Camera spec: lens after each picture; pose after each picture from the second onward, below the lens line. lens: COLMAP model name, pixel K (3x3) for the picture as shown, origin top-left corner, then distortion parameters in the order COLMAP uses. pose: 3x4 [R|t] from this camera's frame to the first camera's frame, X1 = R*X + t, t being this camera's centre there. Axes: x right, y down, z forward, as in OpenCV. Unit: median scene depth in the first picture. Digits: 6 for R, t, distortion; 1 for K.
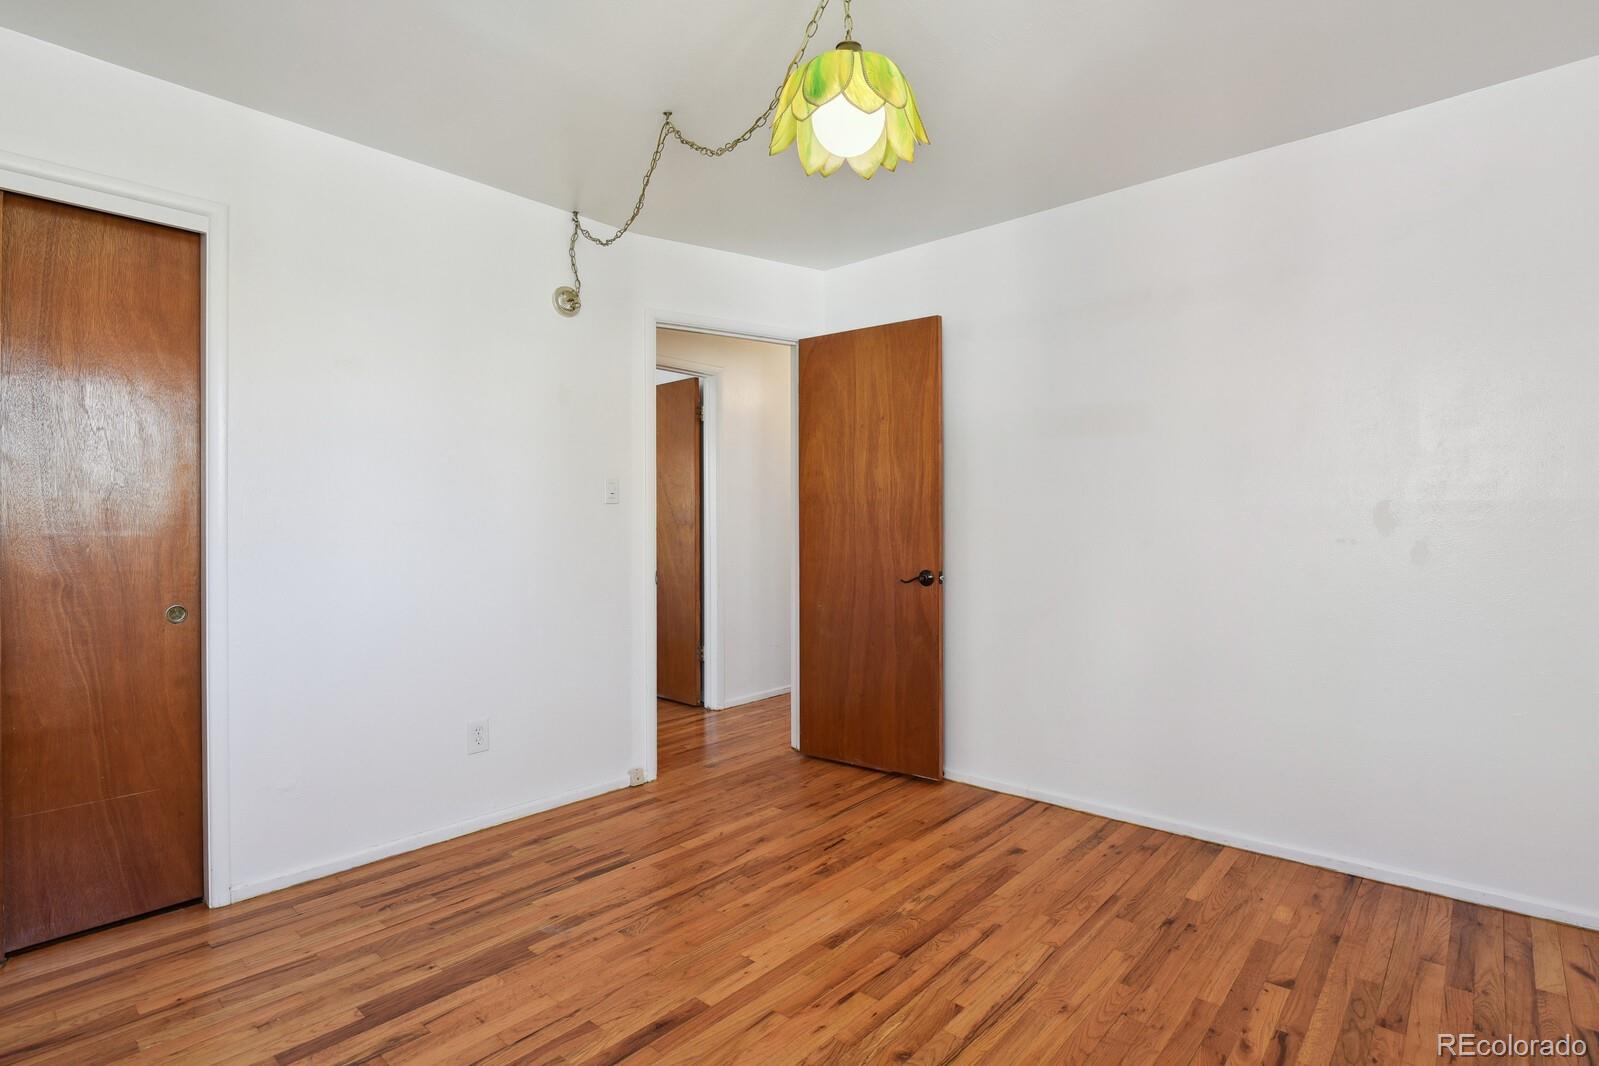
lens RADIAL K [[790.2, 0, 798.8], [0, 790.2, 526.5], [0, 0, 1]] dist [-0.004295, -0.004479]
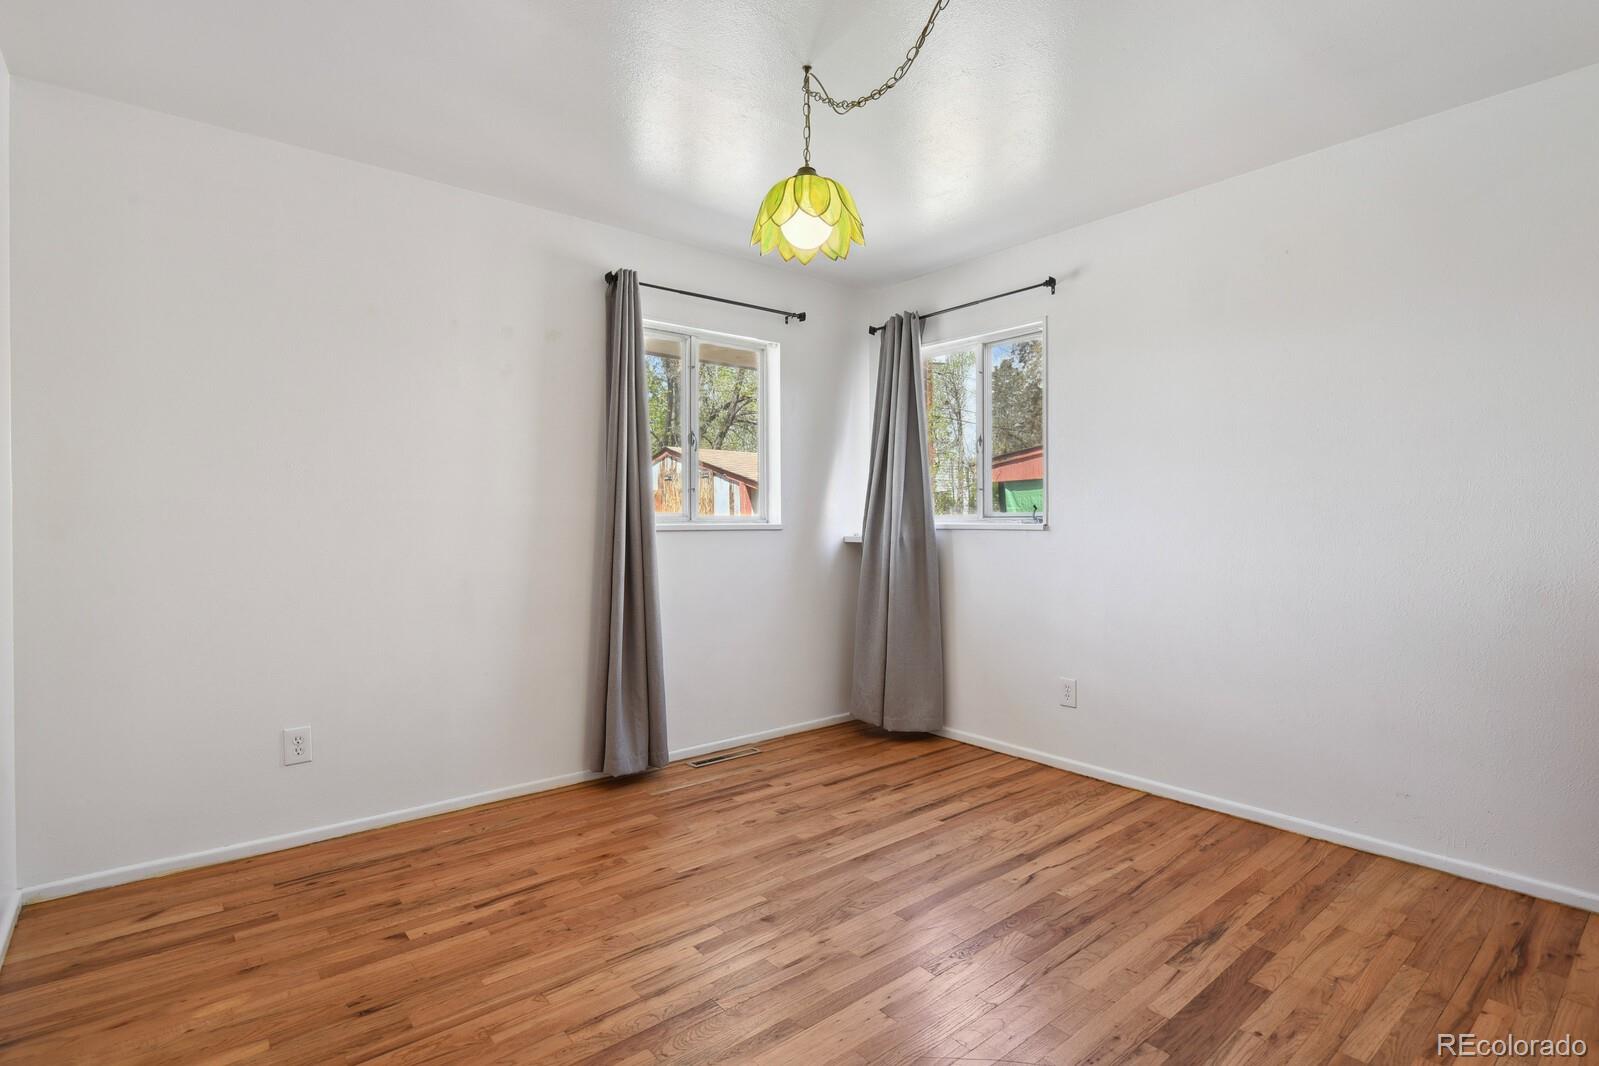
lens RADIAL K [[790.2, 0, 799.9], [0, 790.2, 528.2], [0, 0, 1]] dist [-0.004295, -0.004479]
pose [[-0.988323, 0.003007, 0.152345, -0.109407], [0.005475, 0.999860, 0.015780, -0.007102], [-0.152277, 0.016430, -0.988201, 1.973523]]
